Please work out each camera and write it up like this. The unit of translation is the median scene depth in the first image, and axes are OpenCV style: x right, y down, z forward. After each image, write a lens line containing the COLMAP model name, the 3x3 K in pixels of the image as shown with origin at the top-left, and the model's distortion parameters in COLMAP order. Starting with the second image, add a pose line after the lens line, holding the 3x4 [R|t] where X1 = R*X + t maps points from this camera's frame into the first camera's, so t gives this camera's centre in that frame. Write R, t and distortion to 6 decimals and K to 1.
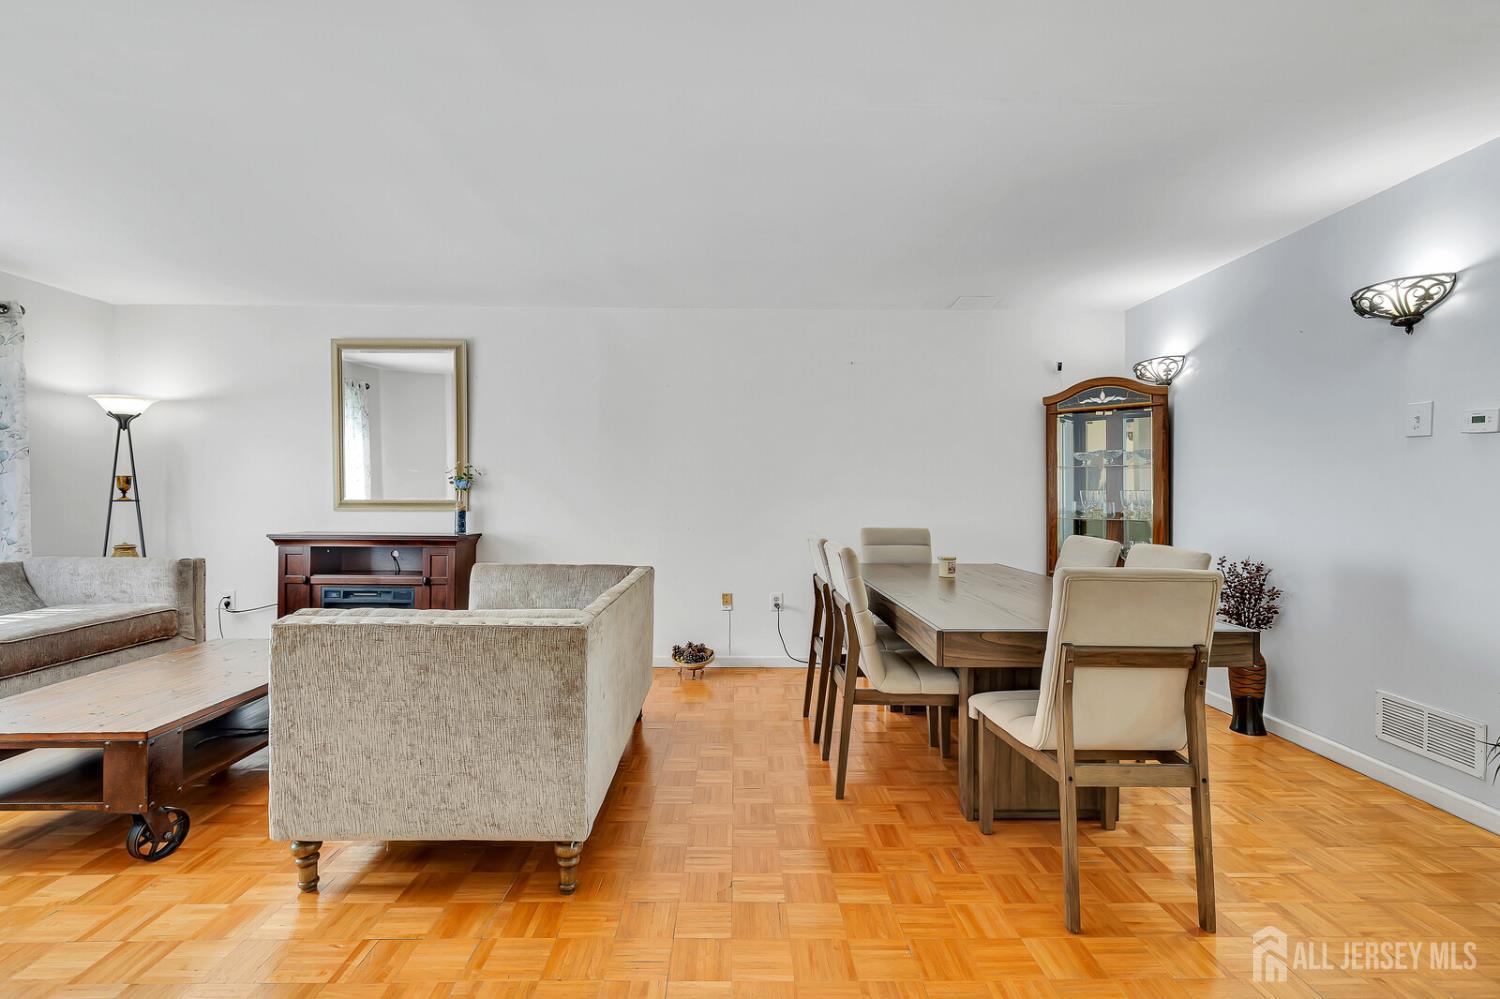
lens RADIAL K [[633.7, 0, 746.6], [0, 633.7, 492.6], [0, 0, 1]] dist [-0.005720, 0.001457]
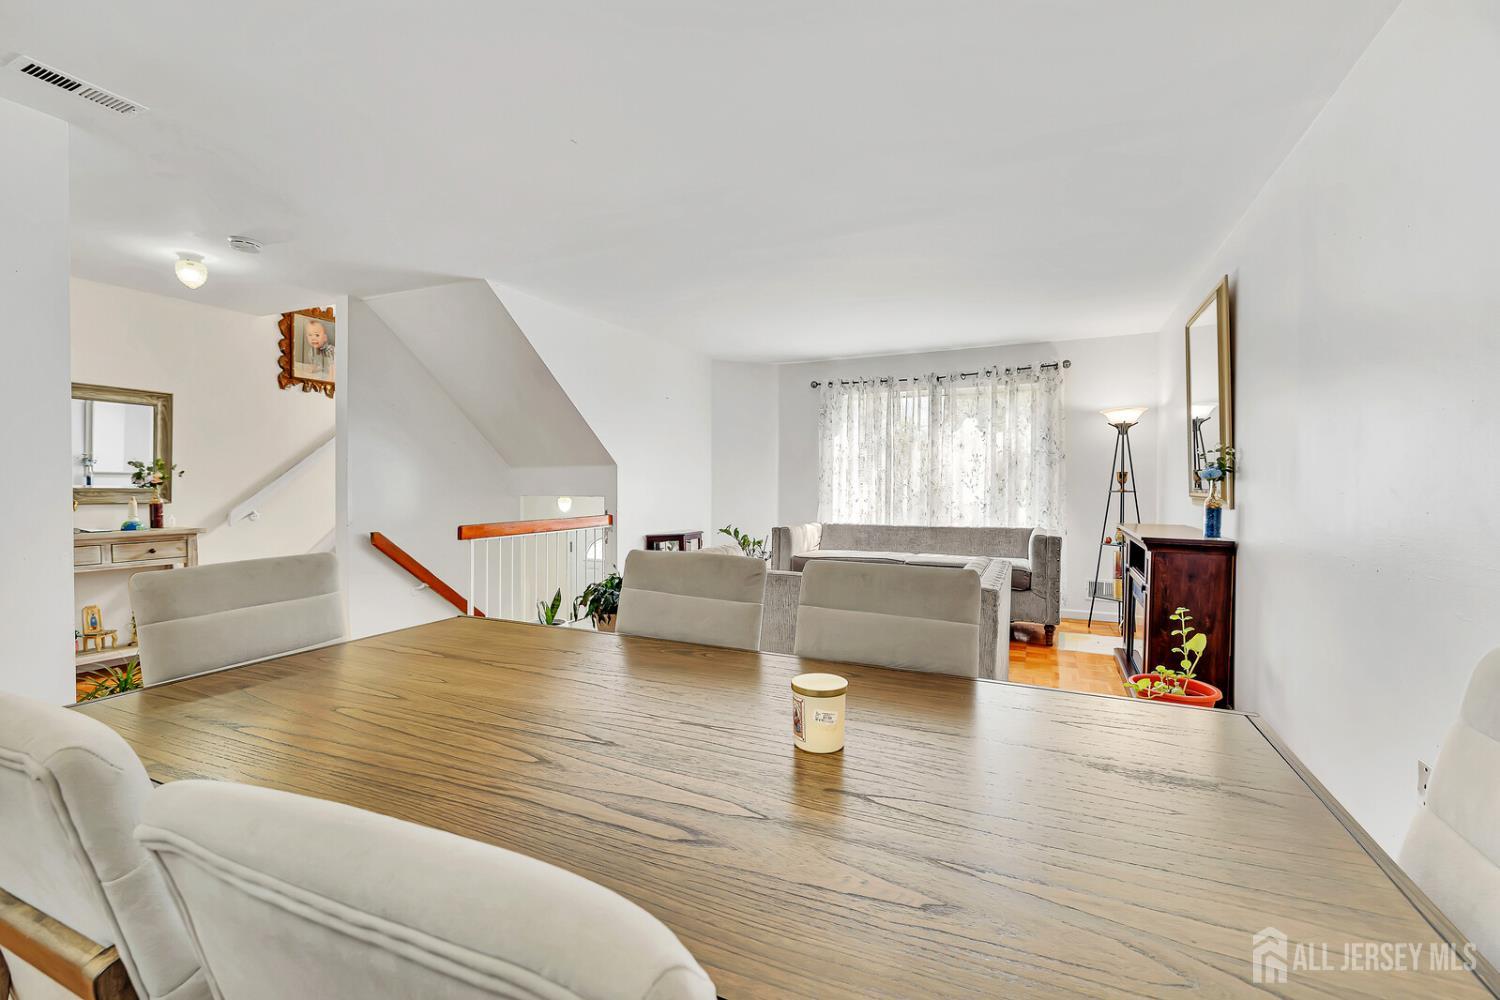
lens RADIAL K [[633.7, 0, 744.3], [0, 633.7, 493.5], [0, 0, 1]] dist [-0.005720, 0.001457]
pose [[-0.445827, 0.009450, -0.895069, 0.492711], [-0.000458, 0.999942, 0.010785, 0.003623], [0.895119, 0.005218, -0.445797, 0.899281]]
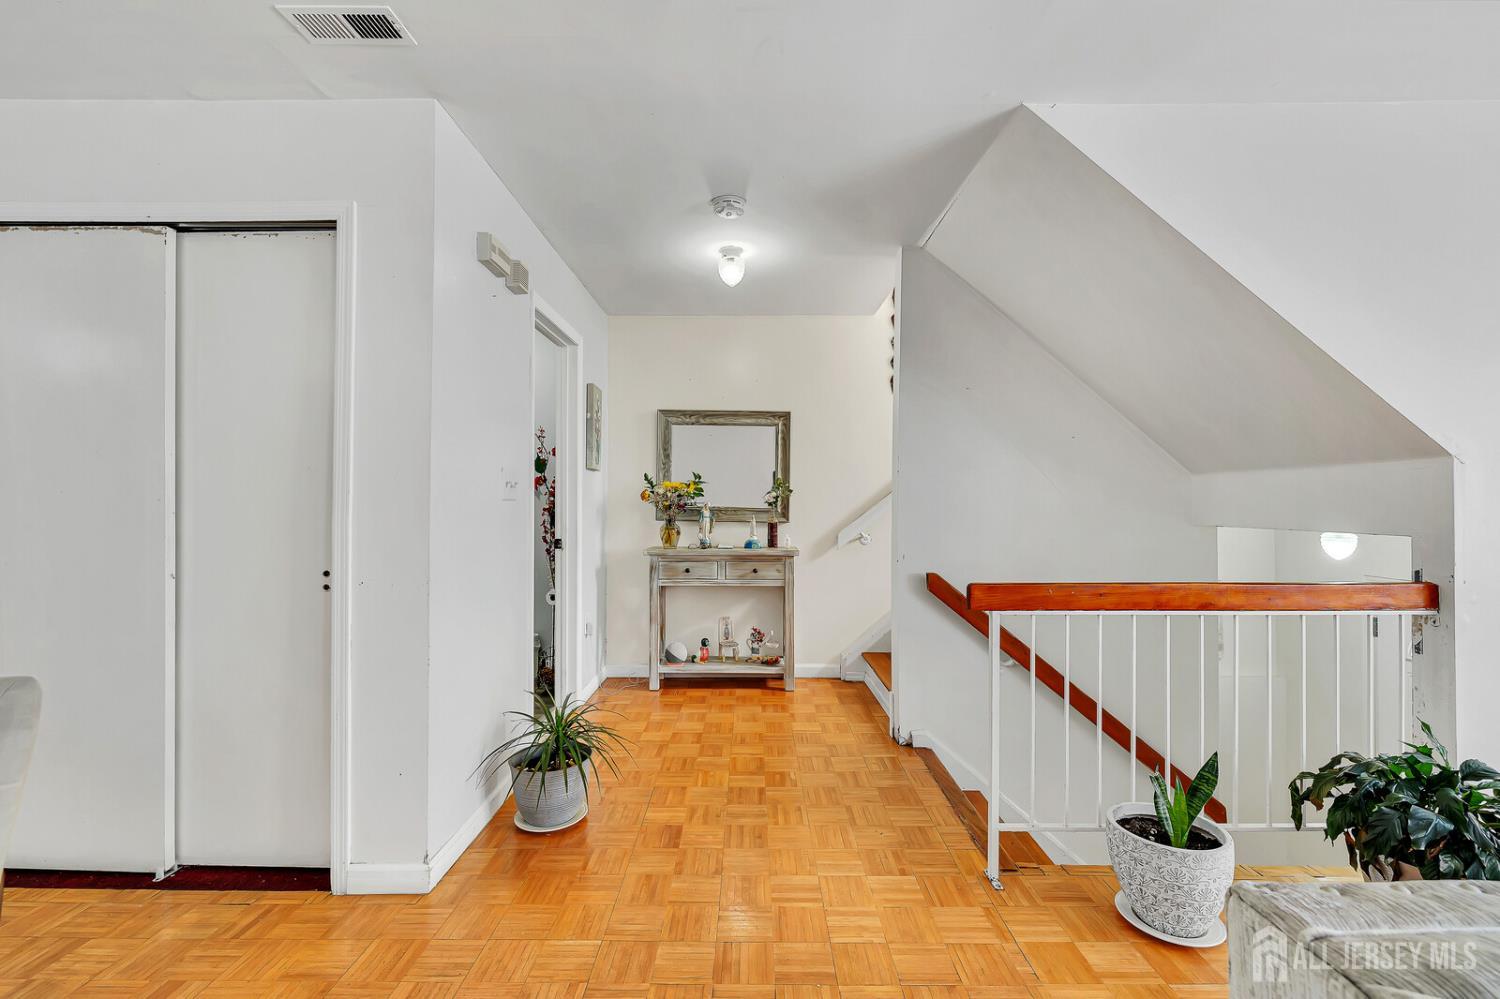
lens RADIAL K [[633.7, 0, 746.0], [0, 633.7, 494.1], [0, 0, 1]] dist [-0.005720, 0.001457]
pose [[-0.999522, -0.005977, 0.030328, 0.000733], [-0.006417, 0.999875, -0.014425, -0.000012], [-0.030238, -0.014613, -0.999436, 0.608206]]
